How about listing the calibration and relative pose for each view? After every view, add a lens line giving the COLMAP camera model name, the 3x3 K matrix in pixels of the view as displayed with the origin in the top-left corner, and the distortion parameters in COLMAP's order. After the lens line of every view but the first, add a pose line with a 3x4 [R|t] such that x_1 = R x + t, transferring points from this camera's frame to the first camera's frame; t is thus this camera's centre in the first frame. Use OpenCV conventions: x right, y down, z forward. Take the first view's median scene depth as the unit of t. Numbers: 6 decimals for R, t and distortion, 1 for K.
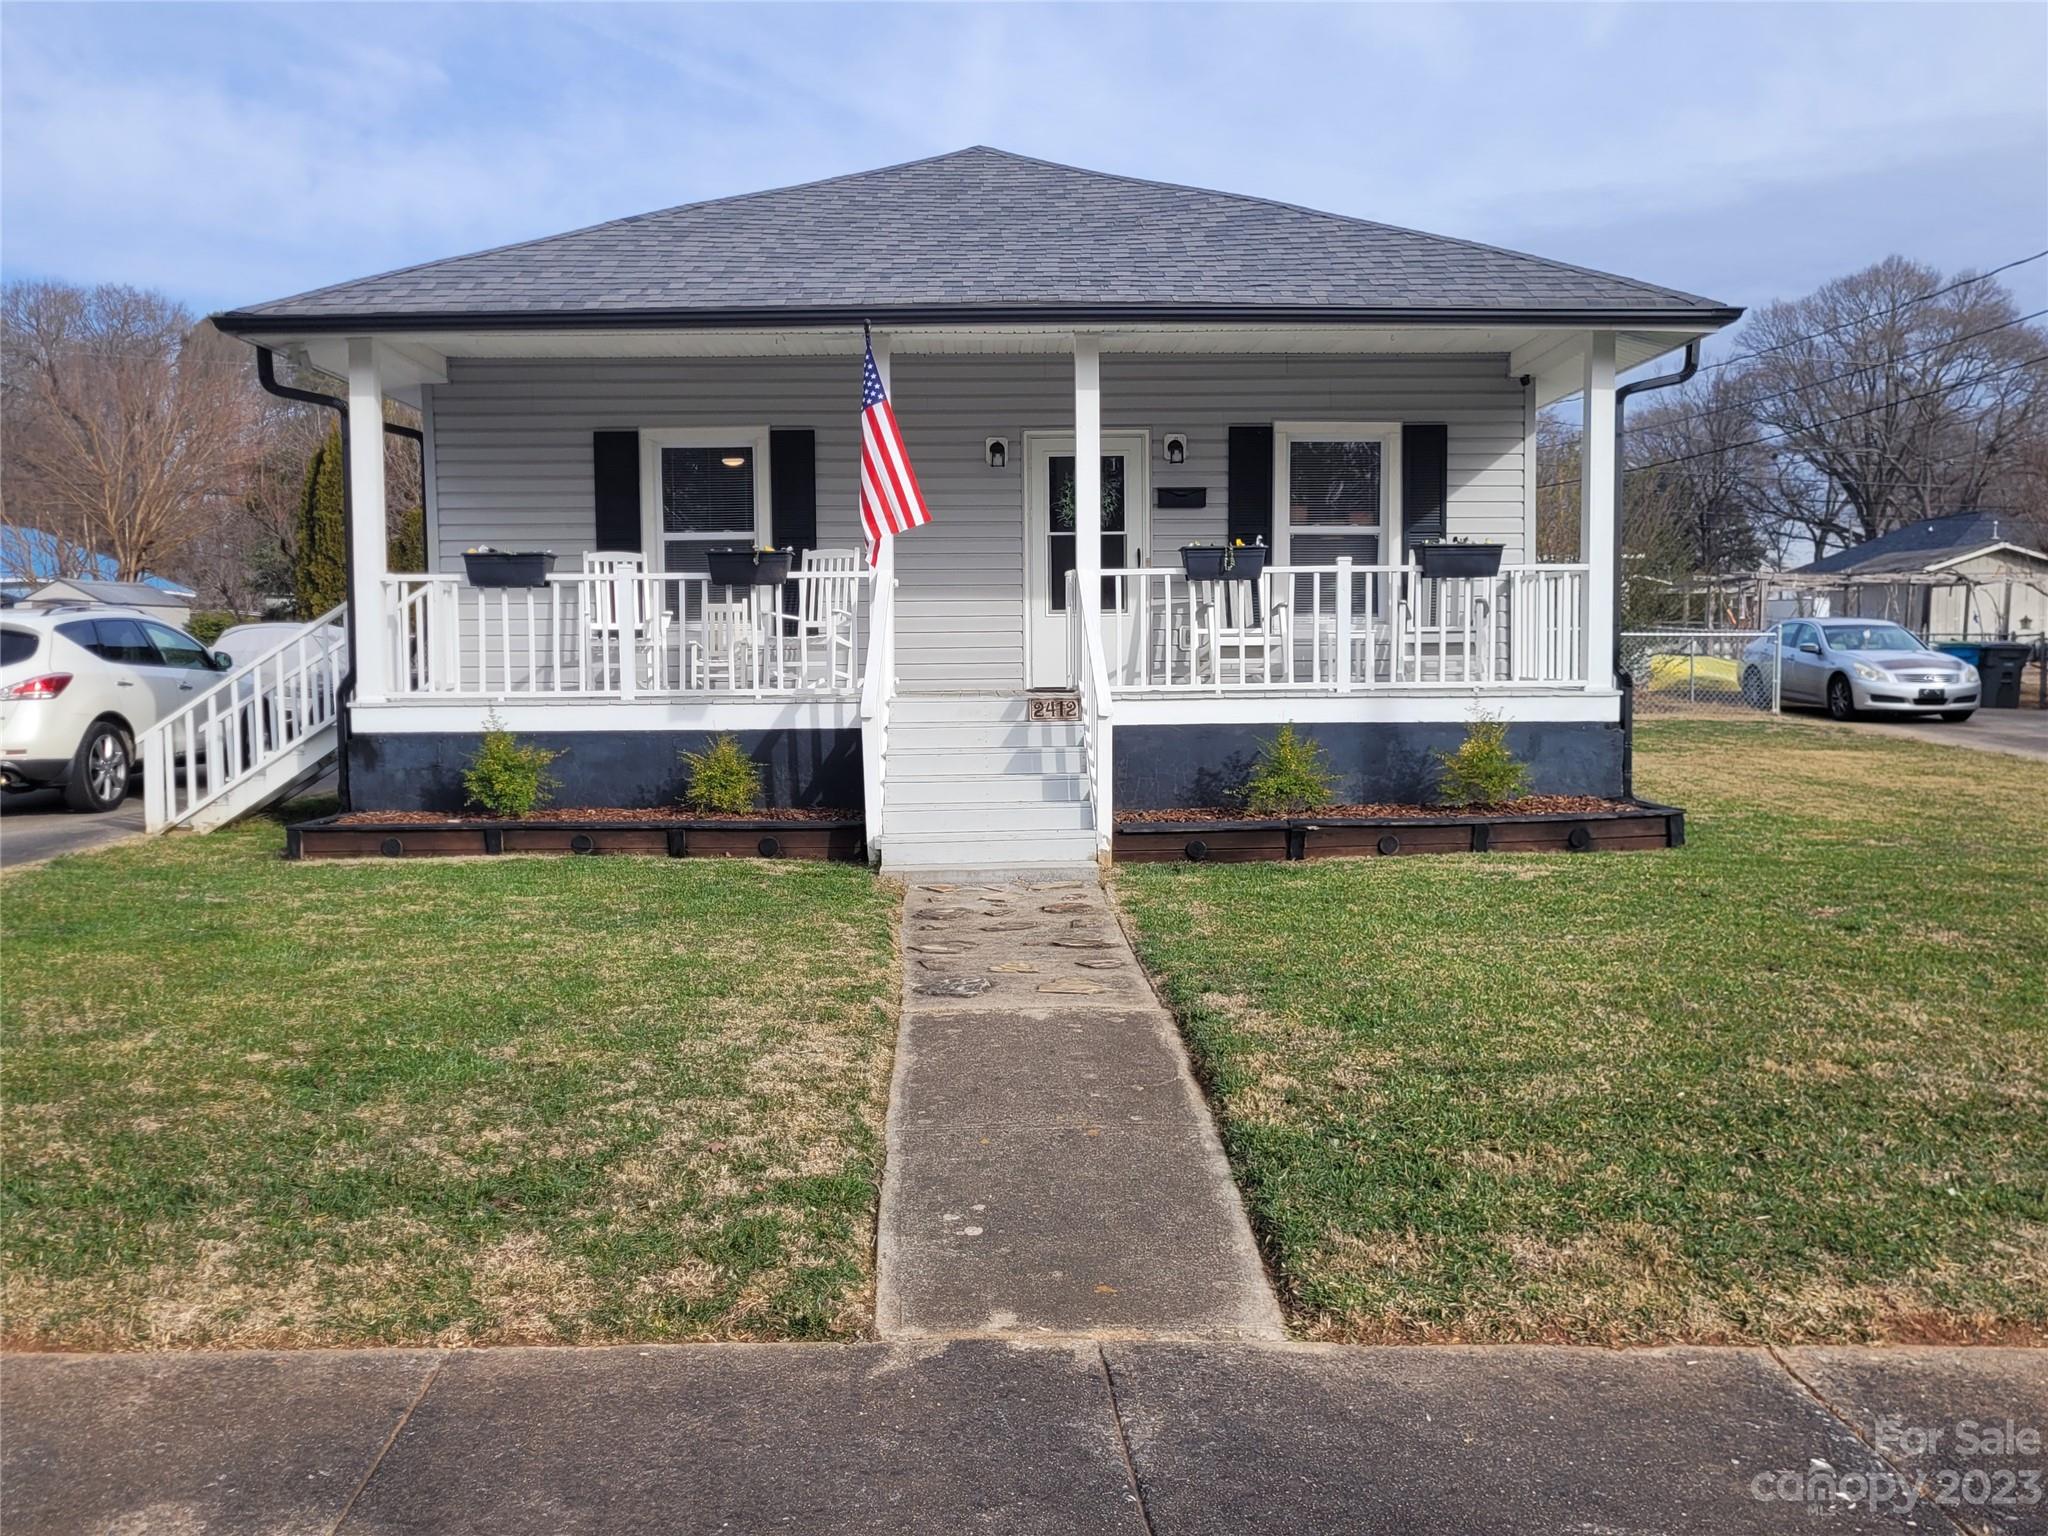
lens RADIAL K [[1551.4, 0, 1024.0], [0, 1551.4, 768.0], [0, 0, 1]] dist [0.060274, -0.045649]
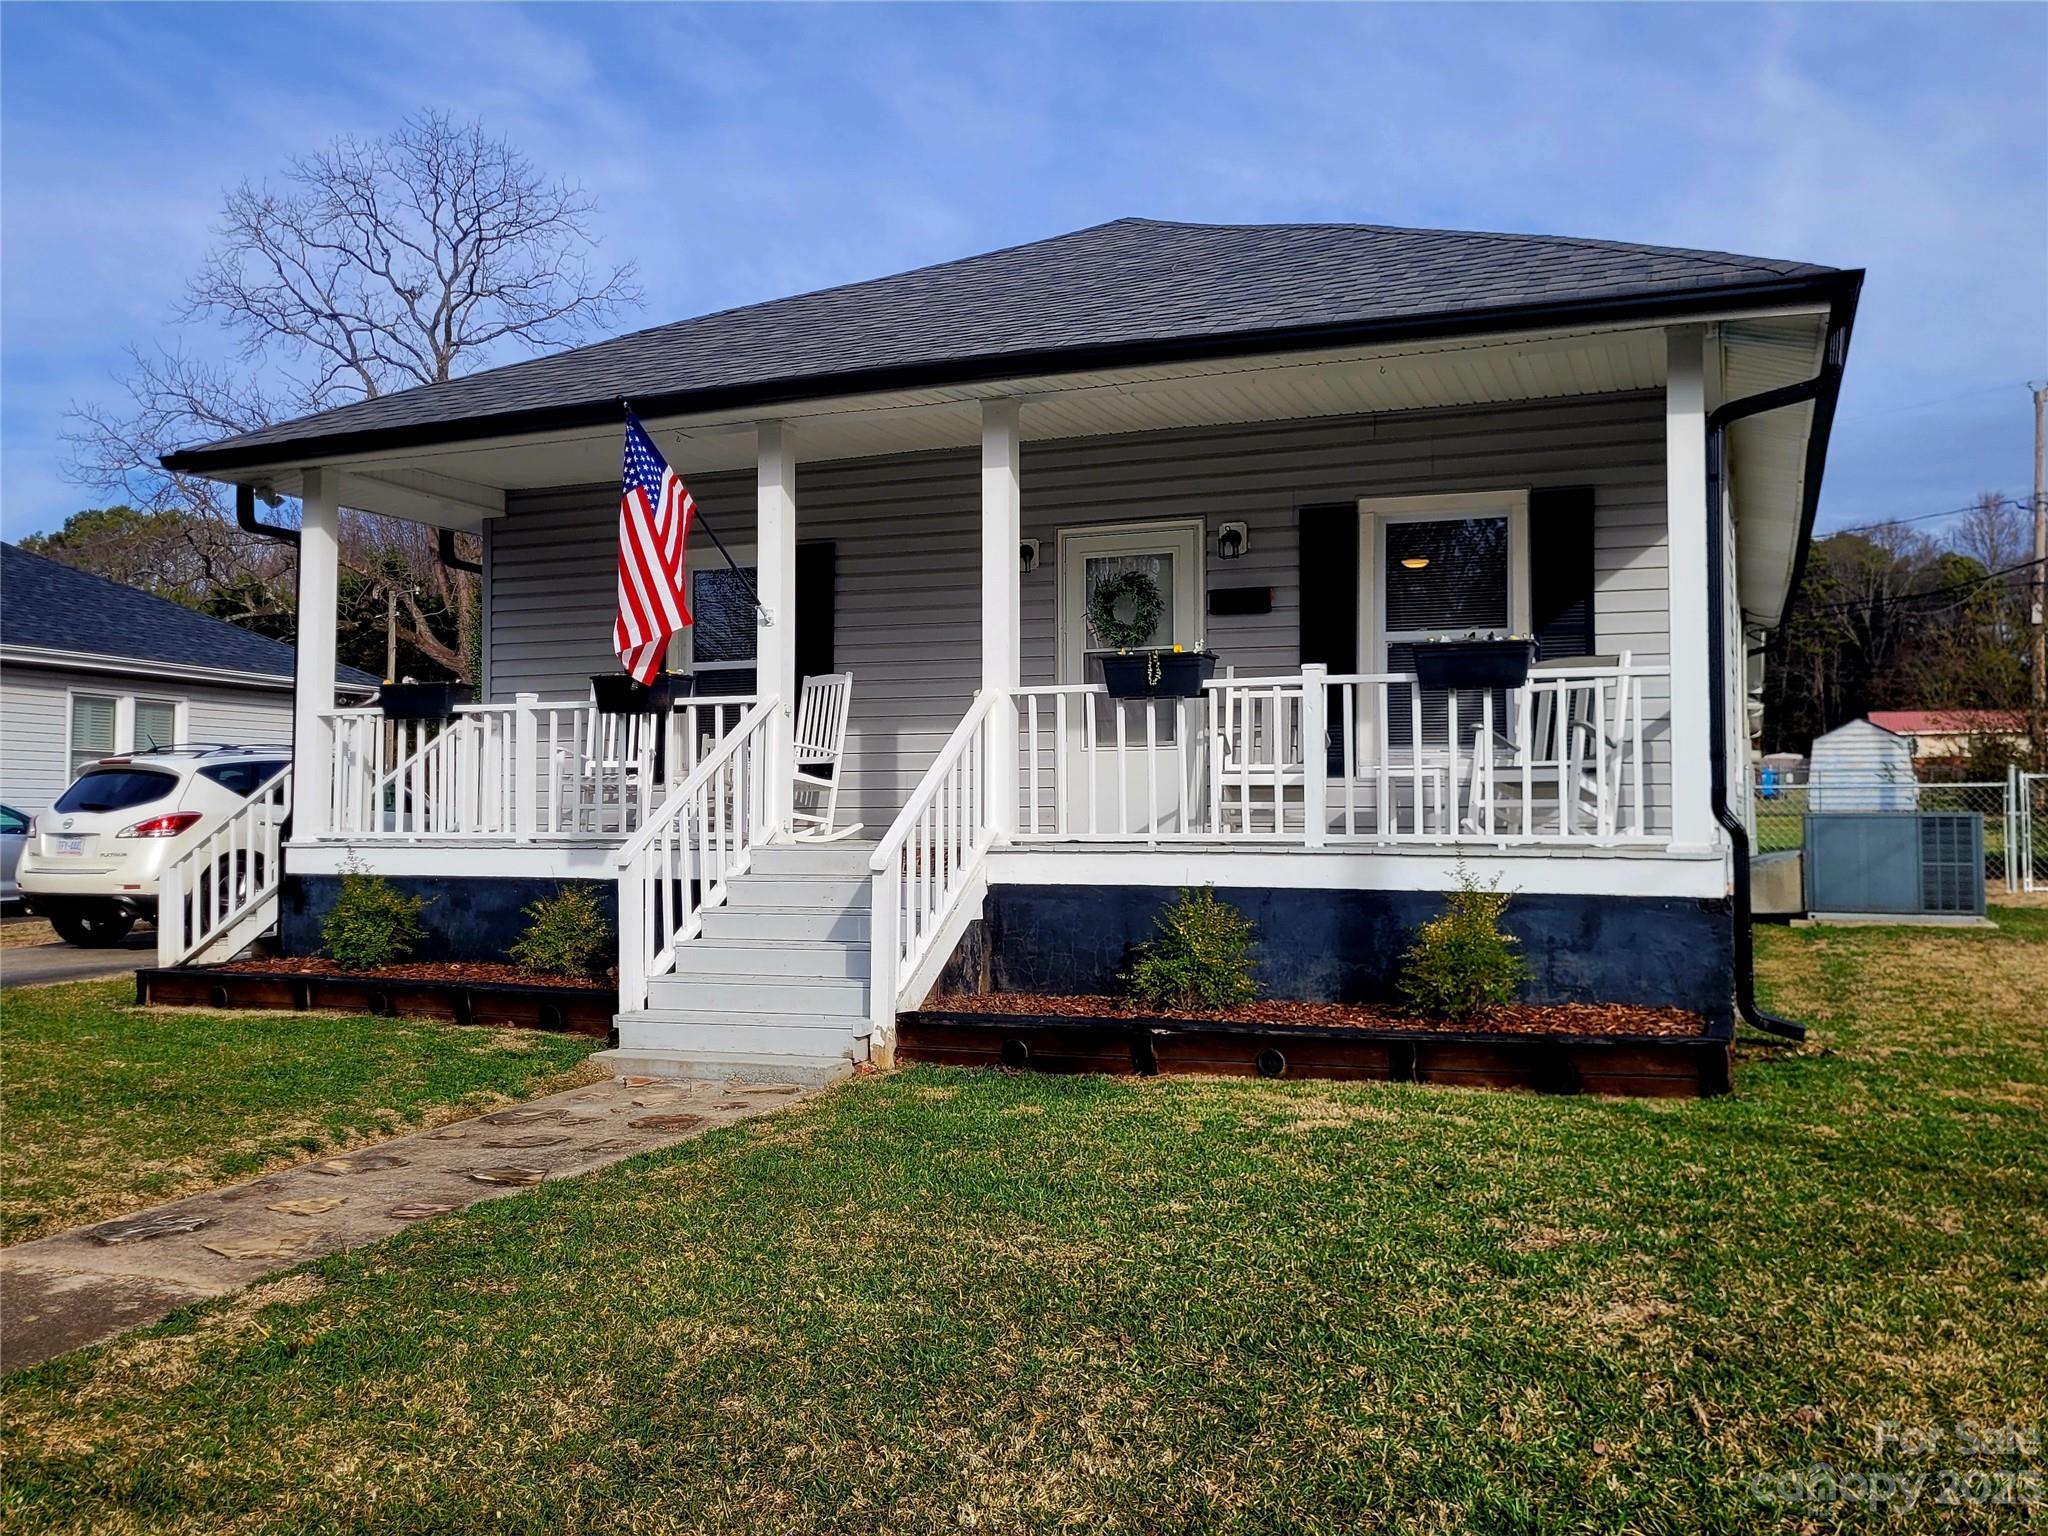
lens RADIAL K [[1608.2, 0, 1024.0], [0, 1608.2, 768.0], [0, 0, 1]] dist [0.070816, -0.045269]
pose [[0.926588, -0.002139, -0.376072, 0.361319], [-0.034927, 0.995173, -0.091715, -0.011062], [0.374453, 0.098117, 0.922040, 0.243288]]
